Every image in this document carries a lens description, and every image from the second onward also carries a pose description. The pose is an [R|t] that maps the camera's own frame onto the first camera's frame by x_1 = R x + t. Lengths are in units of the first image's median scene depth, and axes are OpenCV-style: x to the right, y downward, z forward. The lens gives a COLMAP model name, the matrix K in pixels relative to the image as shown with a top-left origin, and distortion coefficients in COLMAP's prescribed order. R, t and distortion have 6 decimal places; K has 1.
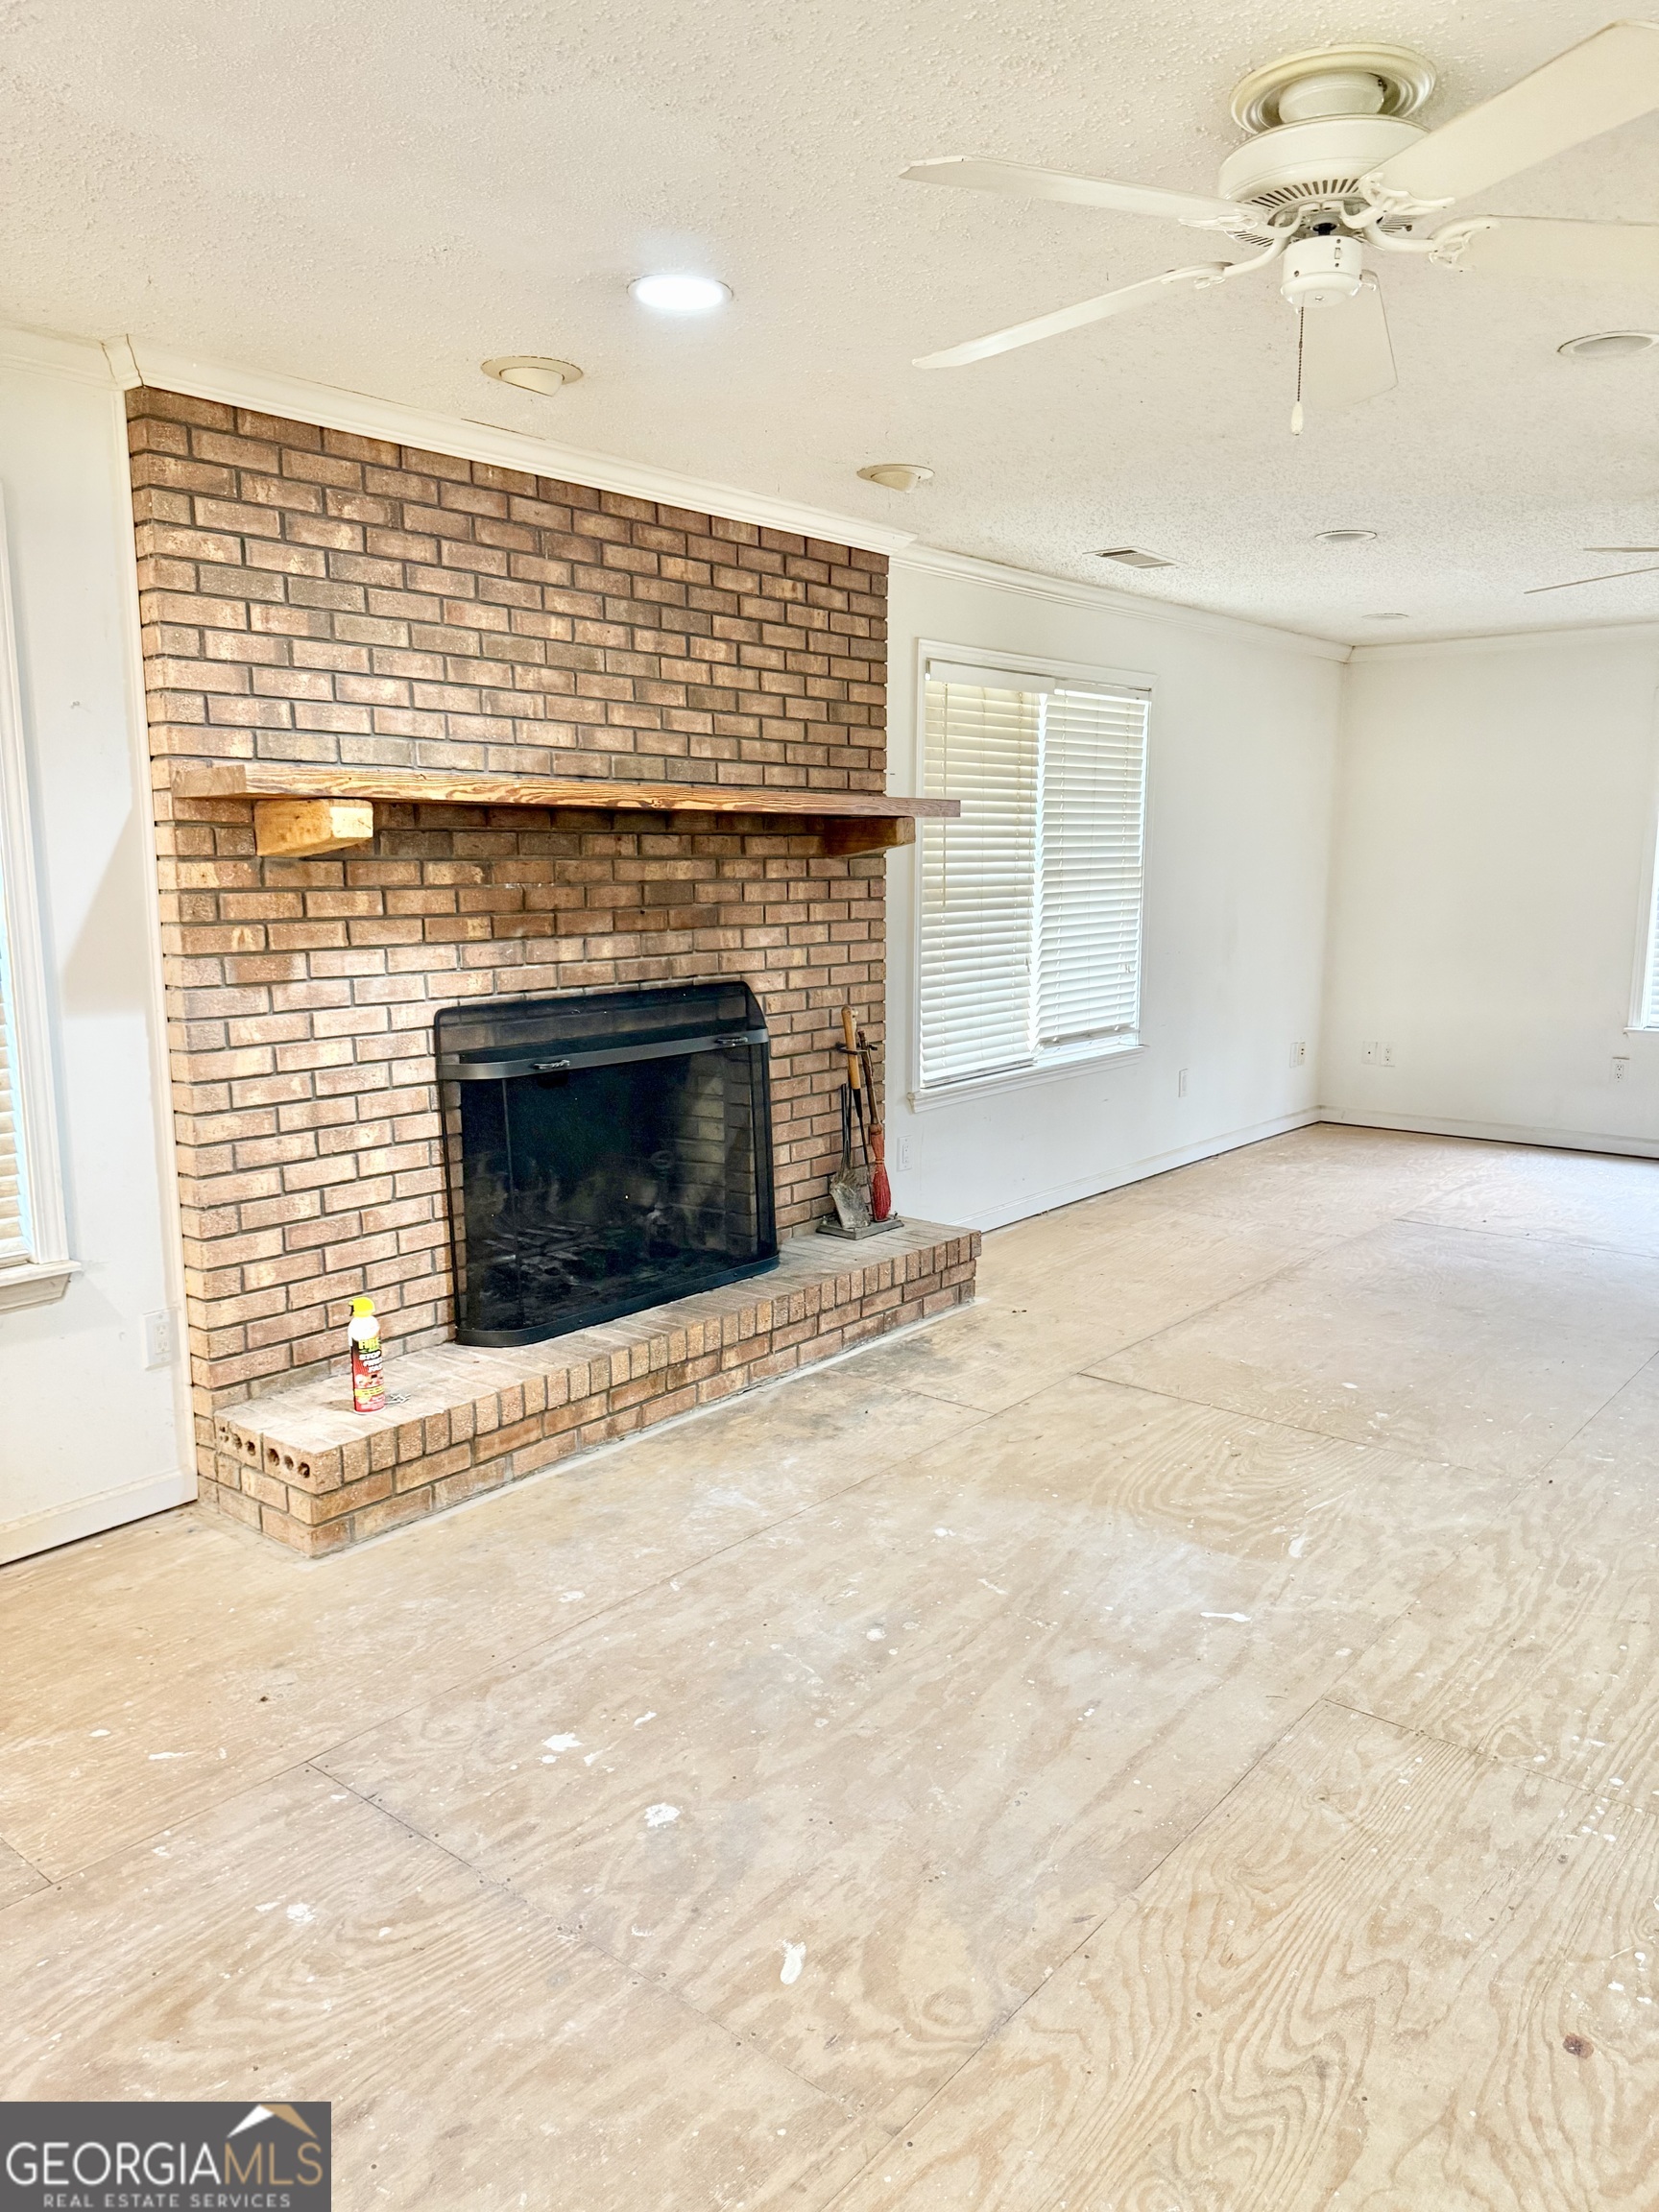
lens RADIAL K [[1580.5, 0, 826.6], [0, 1580.5, 1113.7], [0, 0, 1]] dist [0.049887, -0.060943]
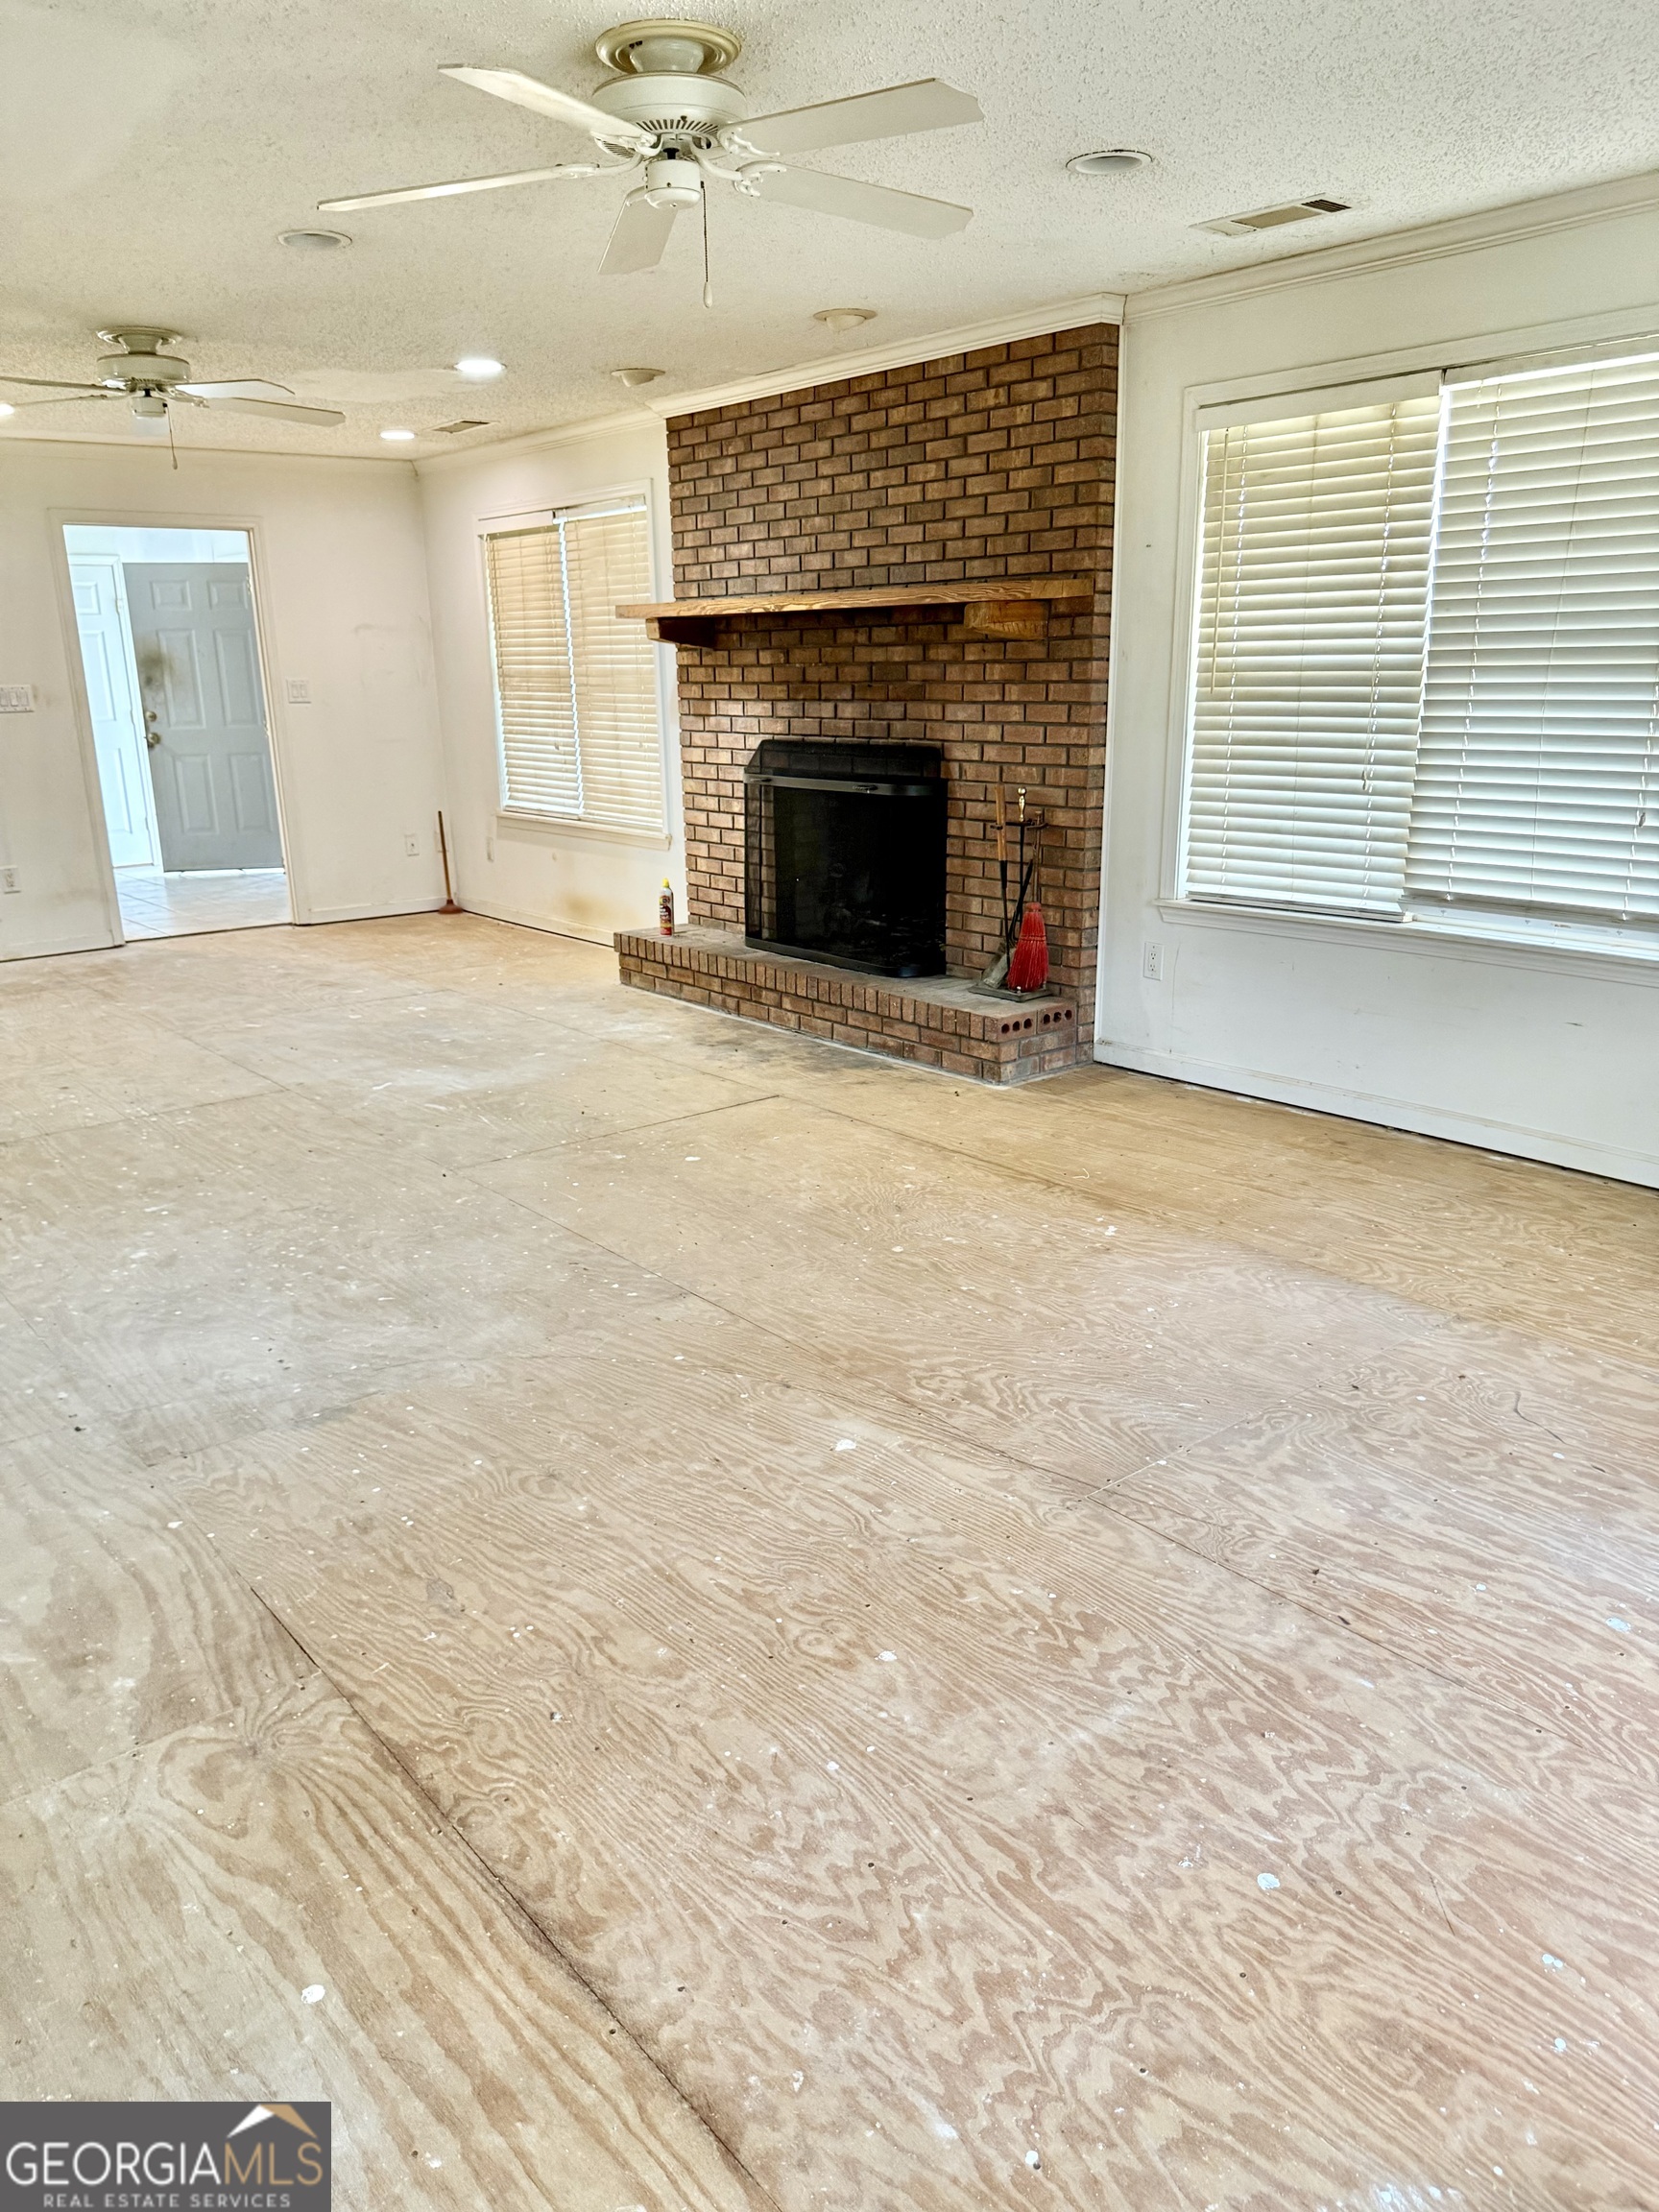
lens RADIAL K [[1580.5, 0, 810.3], [0, 1580.5, 1126.8], [0, 0, 1]] dist [0.049887, -0.060943]
pose [[-0.211272, 0.271646, -0.938921, 1.327771], [-0.152780, 0.939619, 0.306226, -0.185711], [0.965413, 0.208146, -0.157013, 1.275086]]
